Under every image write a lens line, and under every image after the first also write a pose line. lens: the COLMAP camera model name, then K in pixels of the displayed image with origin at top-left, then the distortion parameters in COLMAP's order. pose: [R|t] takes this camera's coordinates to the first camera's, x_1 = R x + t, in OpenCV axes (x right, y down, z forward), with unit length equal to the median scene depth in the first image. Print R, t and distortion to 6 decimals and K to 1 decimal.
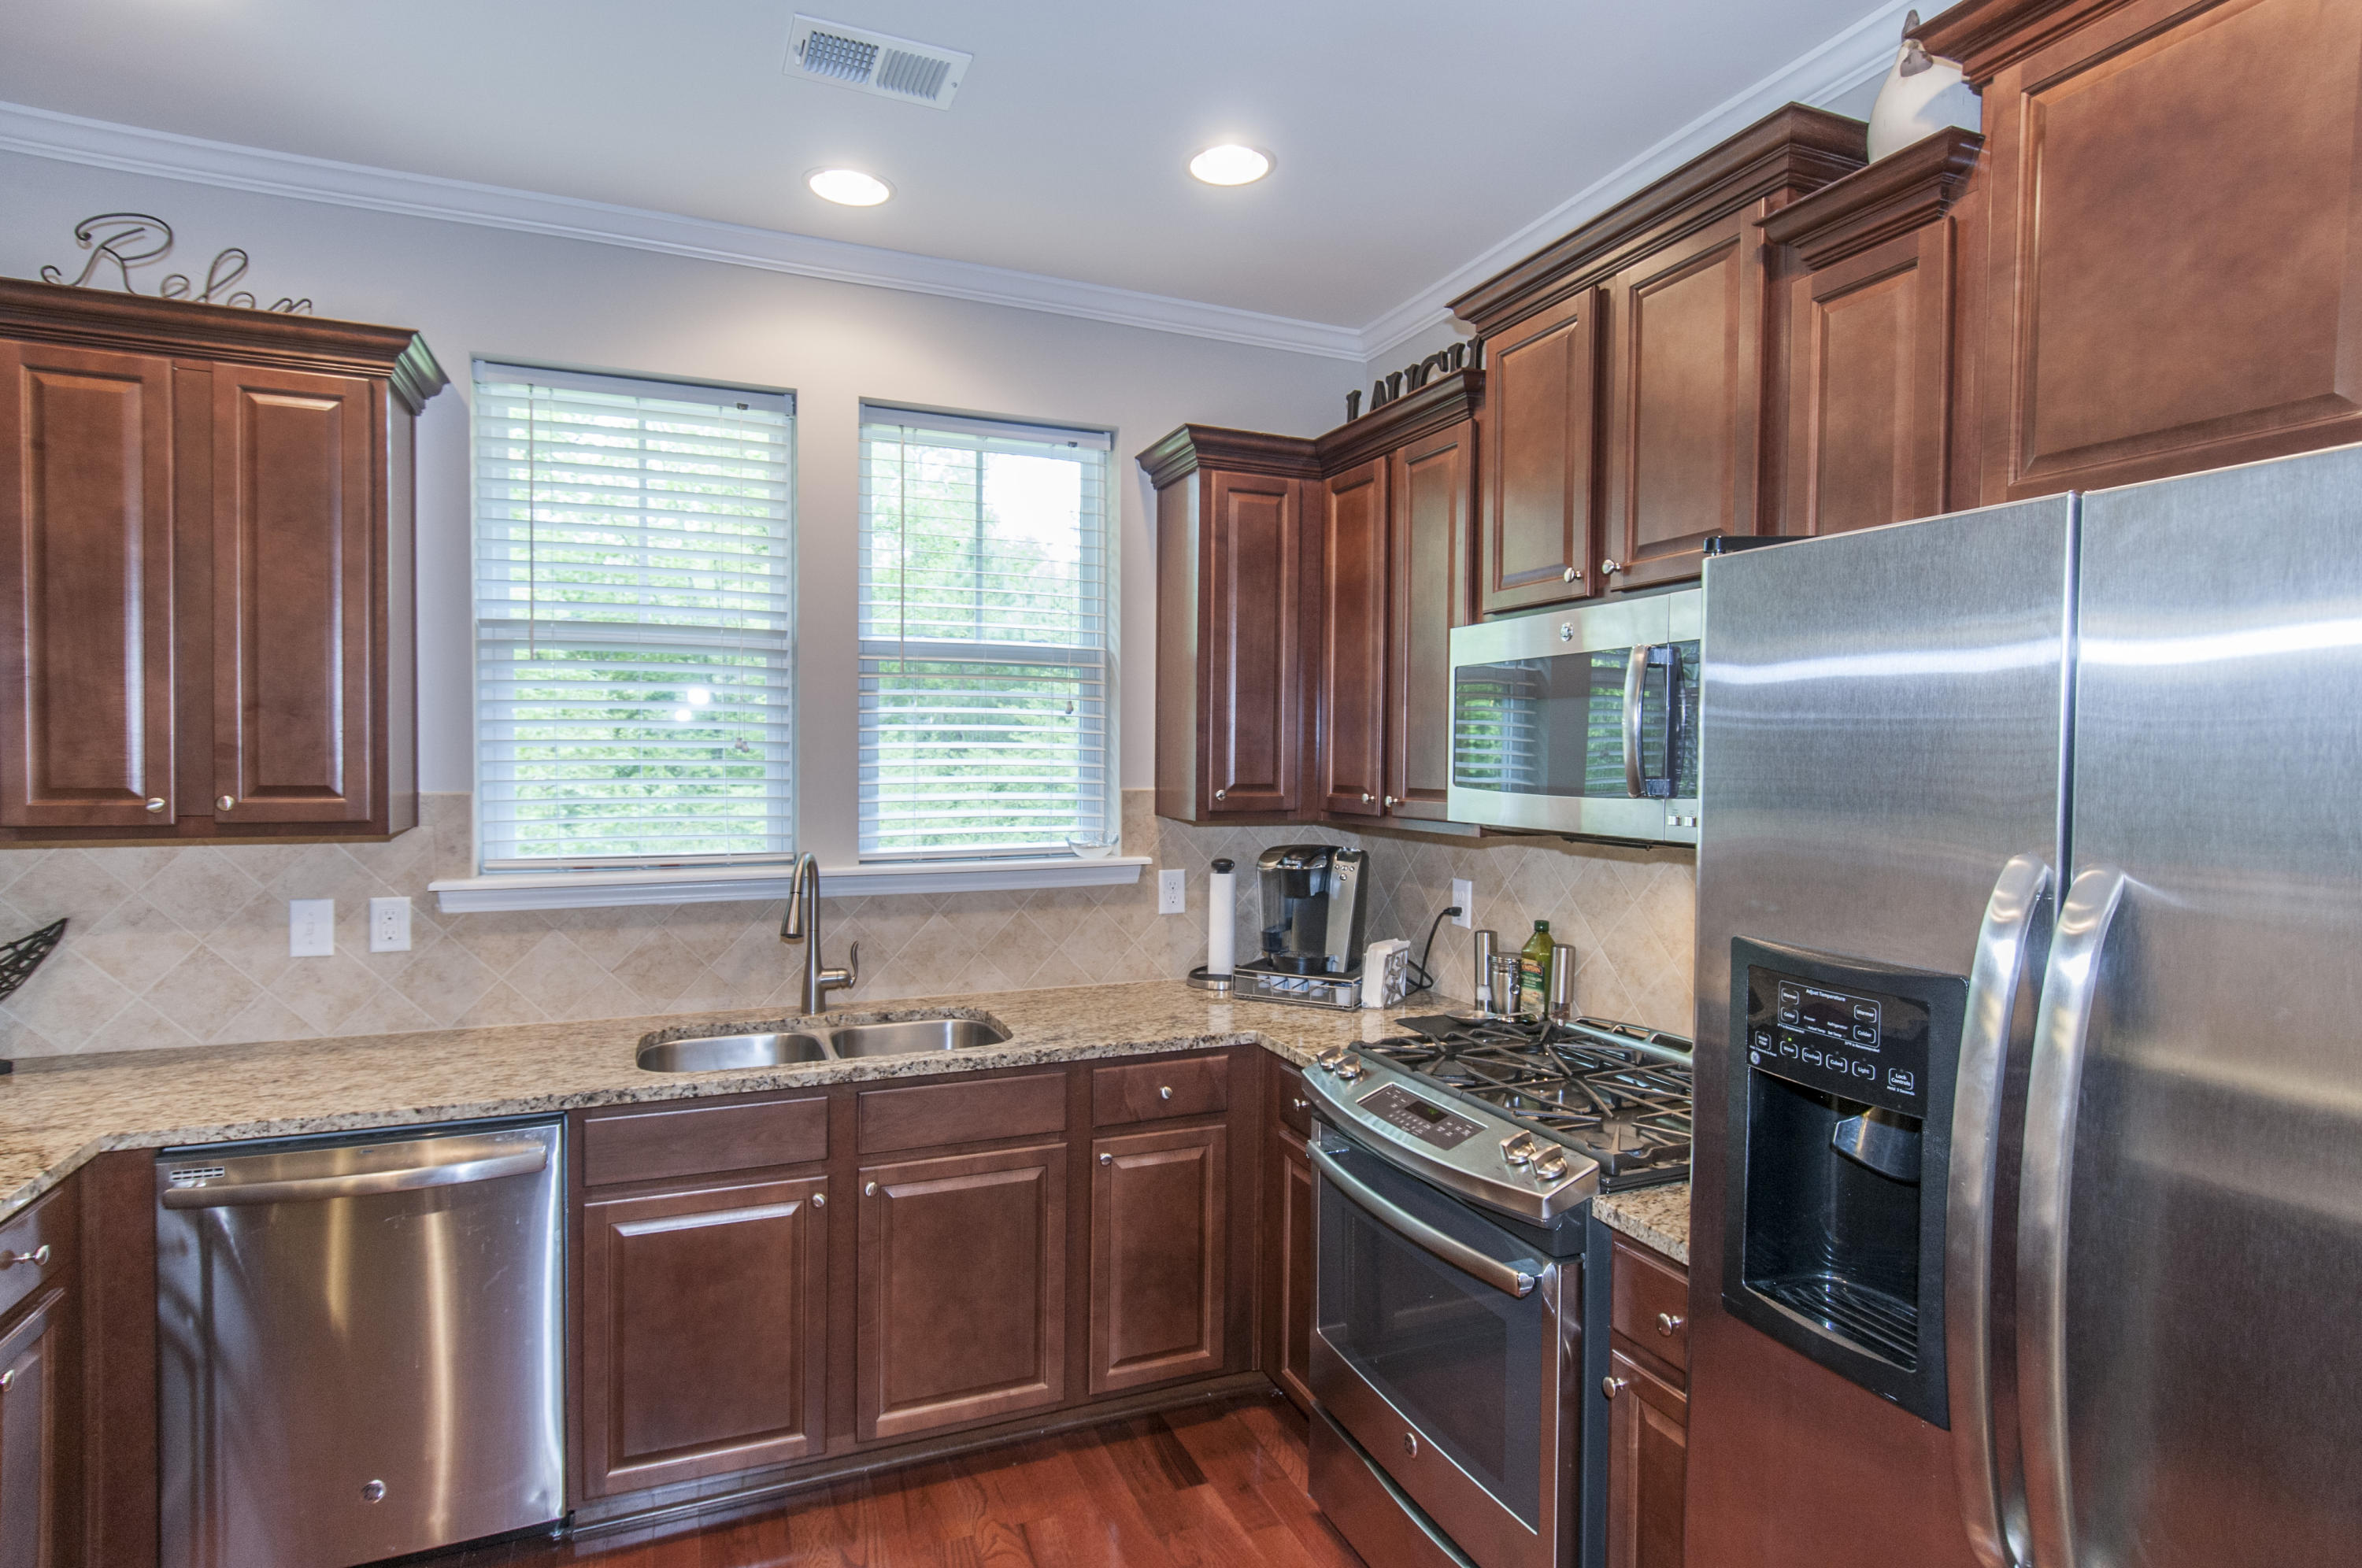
lens RADIAL K [[1224.8, 0, 1207.4], [0, 1224.8, 787.0], [0, 0, 1]] dist [0.014812, -0.011326]
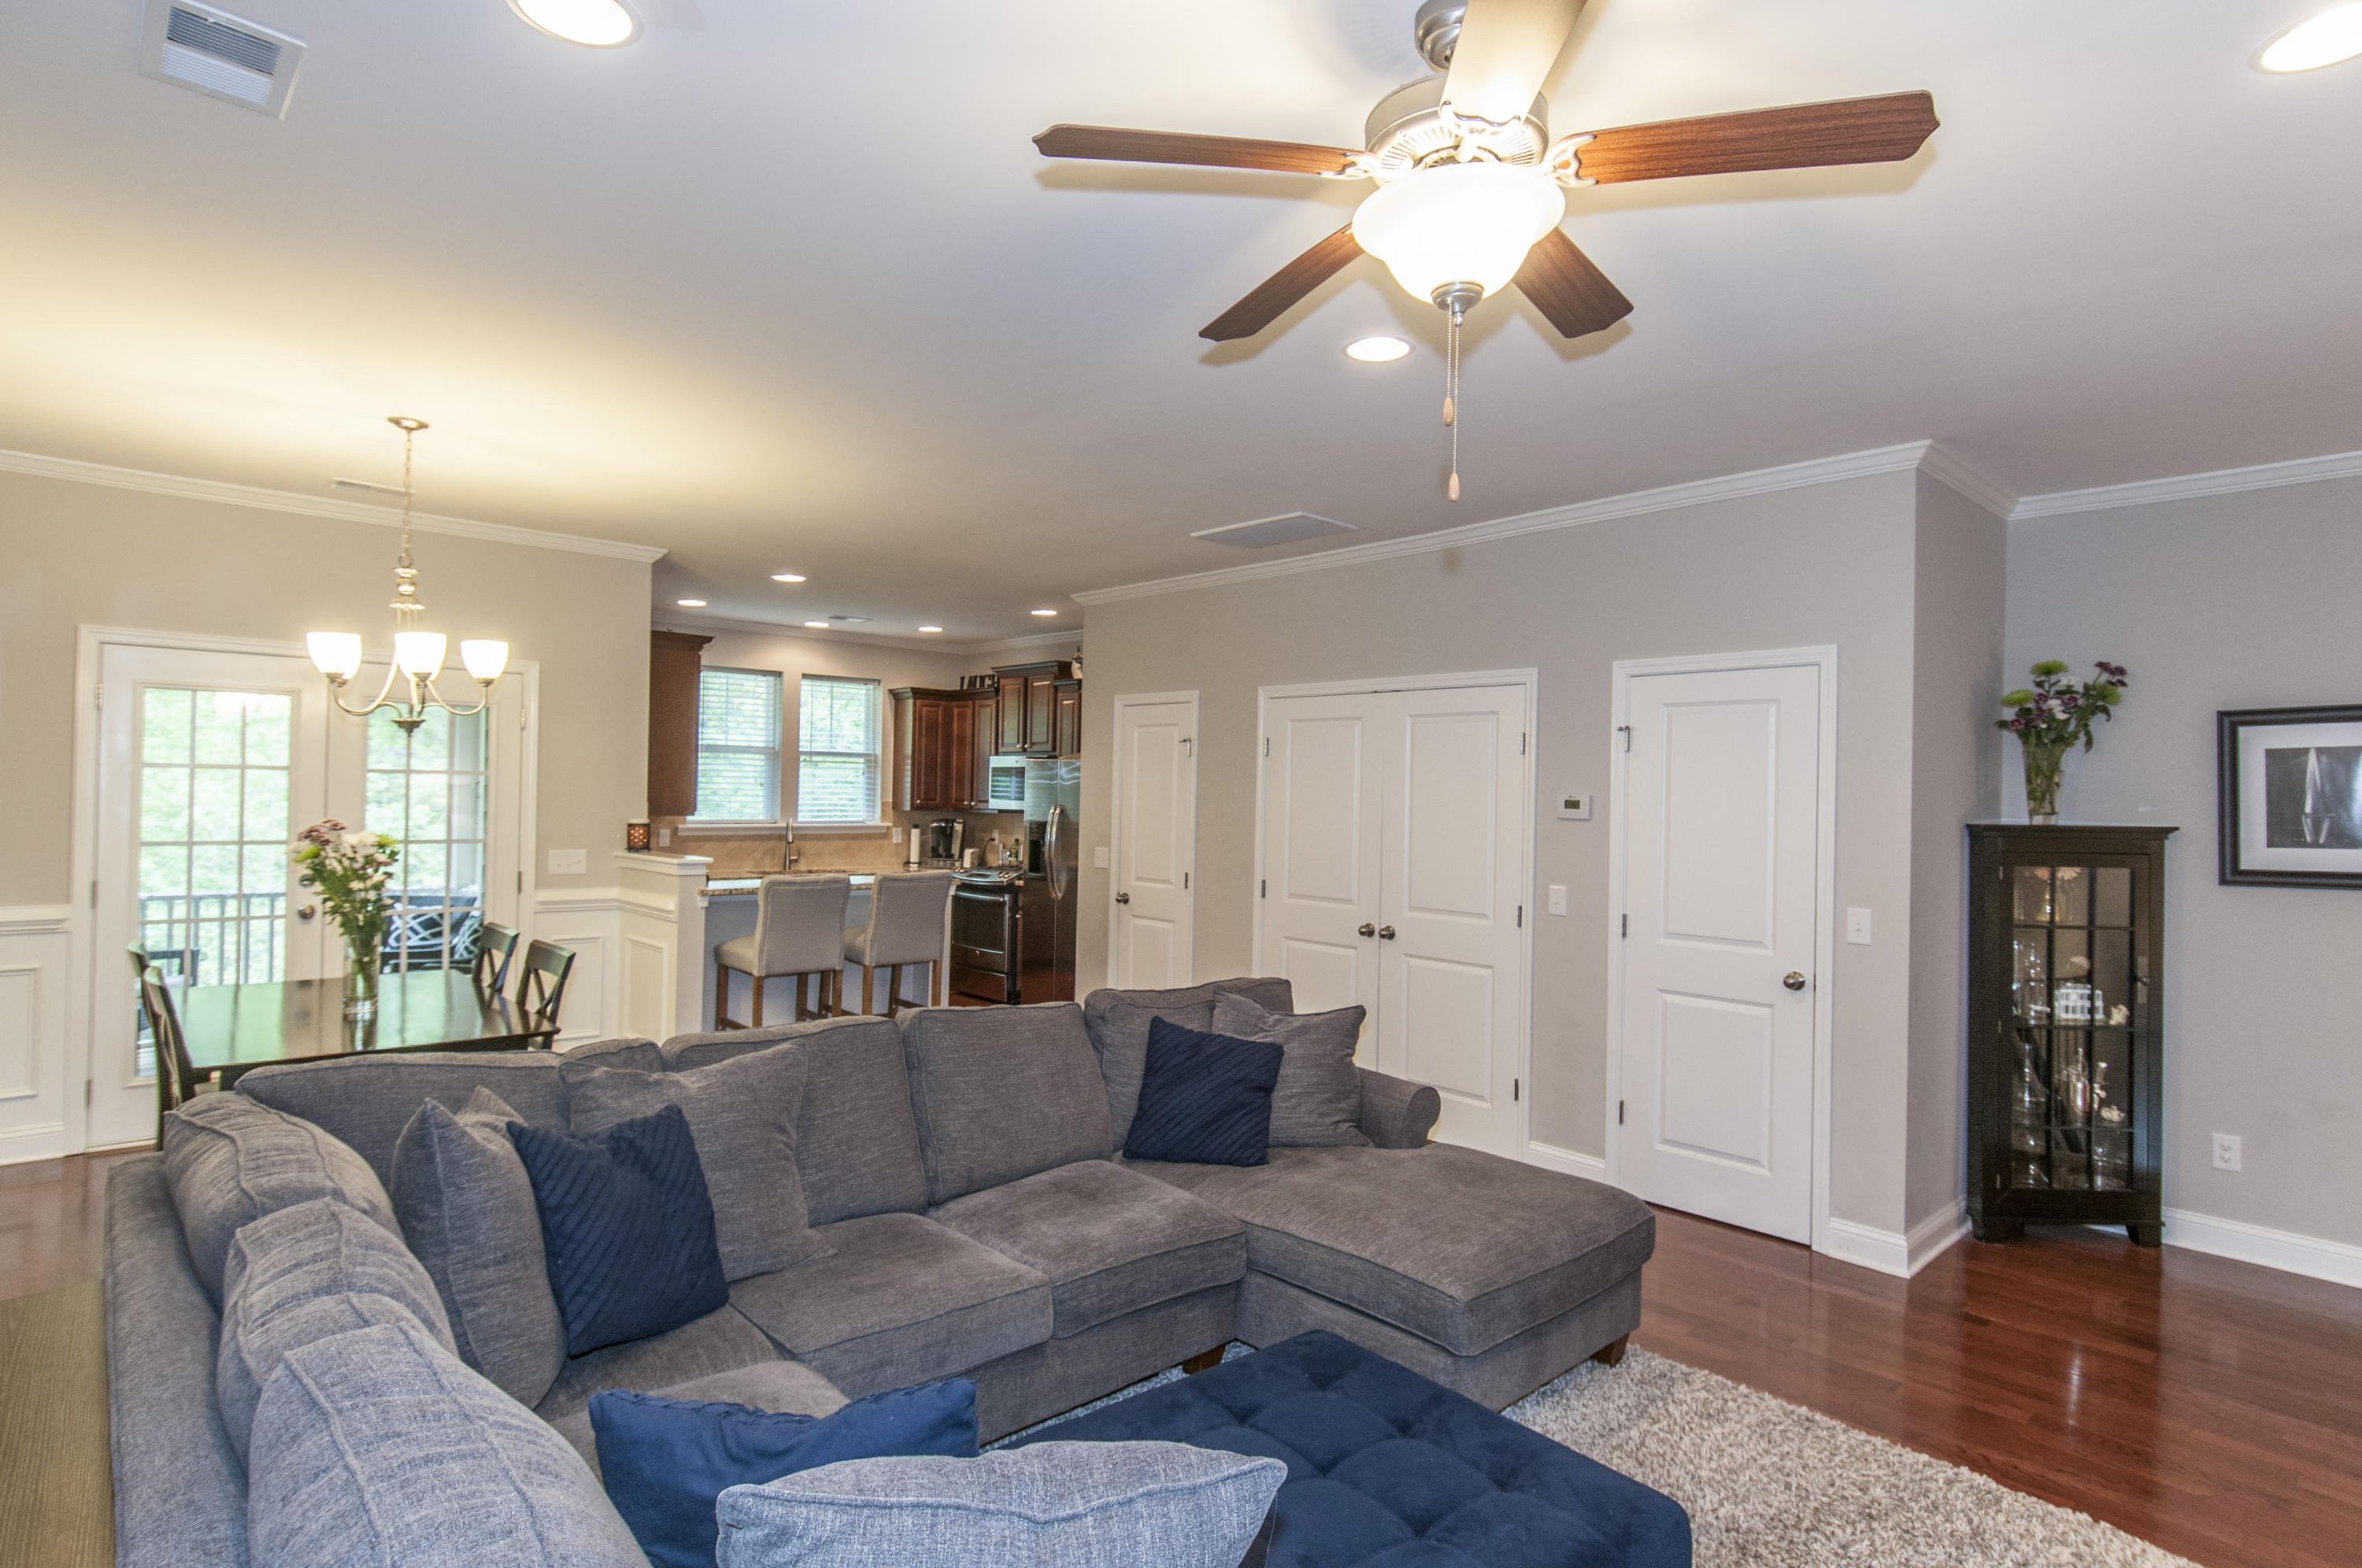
lens RADIAL K [[1224.8, 0, 1212.7], [0, 1224.8, 783.3], [0, 0, 1]] dist [0.014812, -0.011326]
pose [[0.938567, 0.016673, 0.344695, -0.407266], [-0.005851, 0.999457, -0.032412, 0.061133], [-0.345048, 0.028404, 0.938155, -2.469806]]
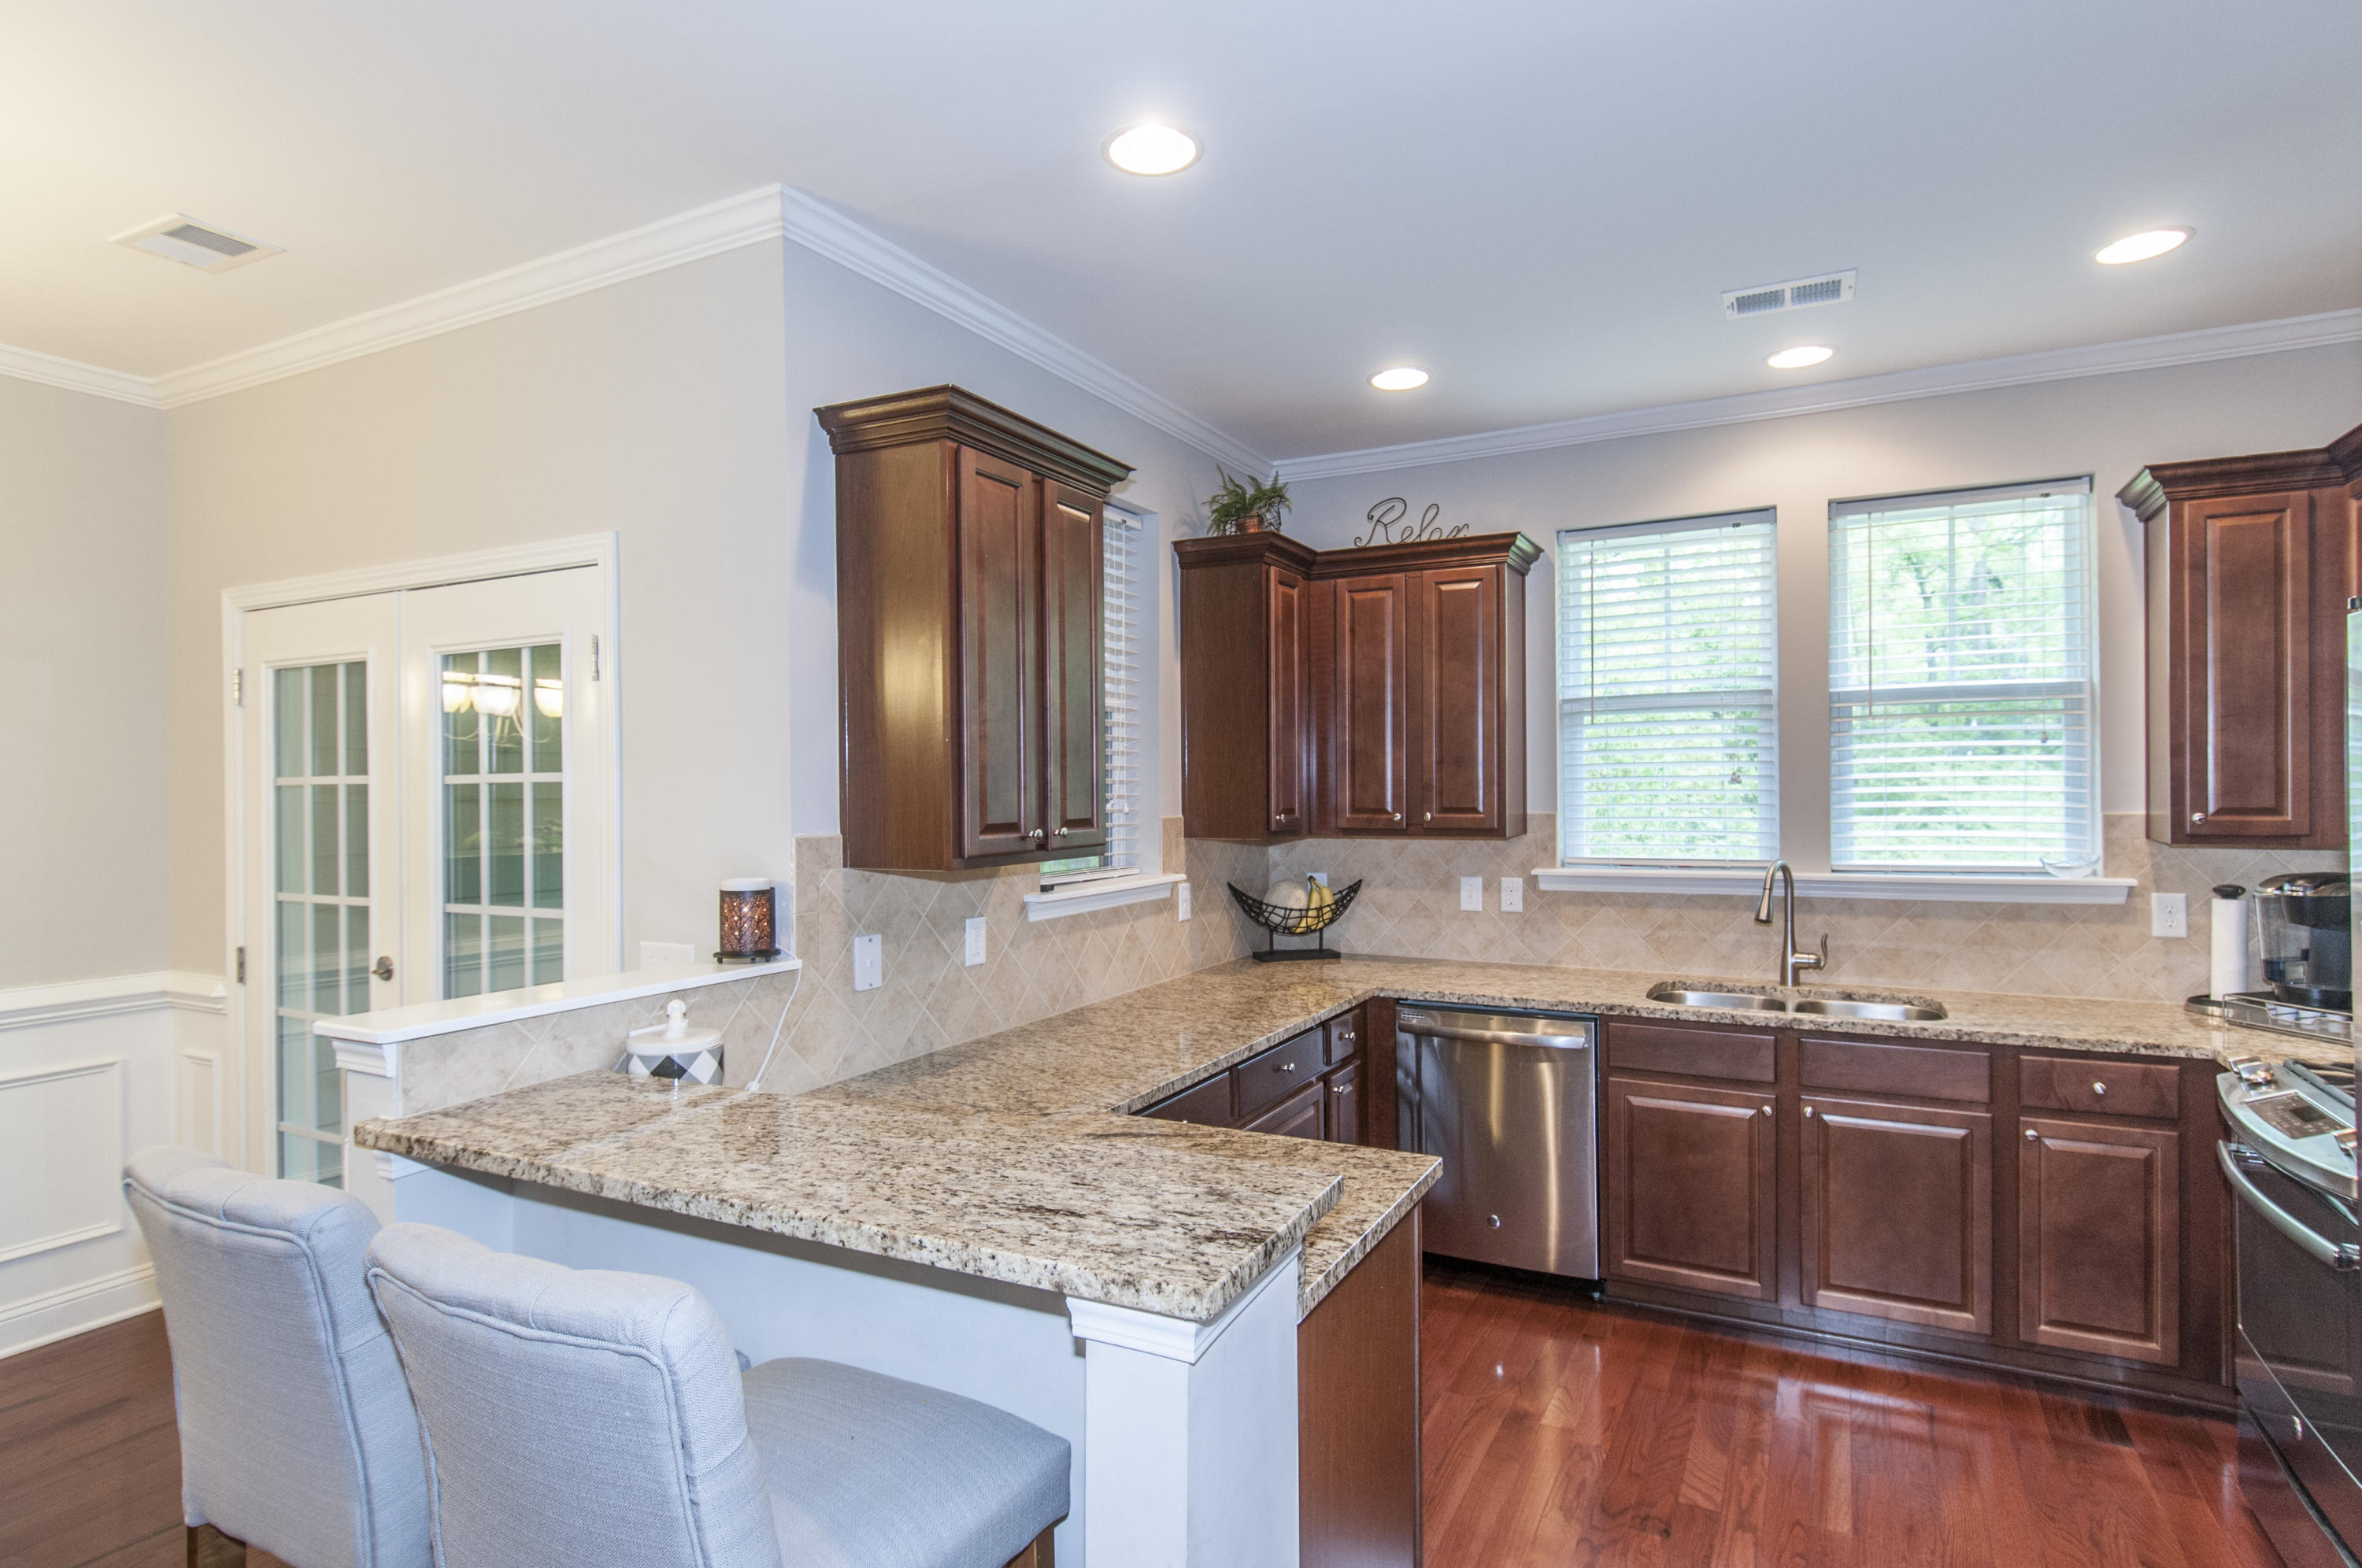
lens RADIAL K [[1224.8, 0, 1209.0], [0, 1224.8, 786.5], [0, 0, 1]] dist [0.014812, -0.011326]
pose [[0.643734, -0.013171, -0.765136, 0.290092], [-0.006924, 0.999711, -0.023034, 0.010080], [0.765218, 0.020125, 0.643457, -0.313206]]
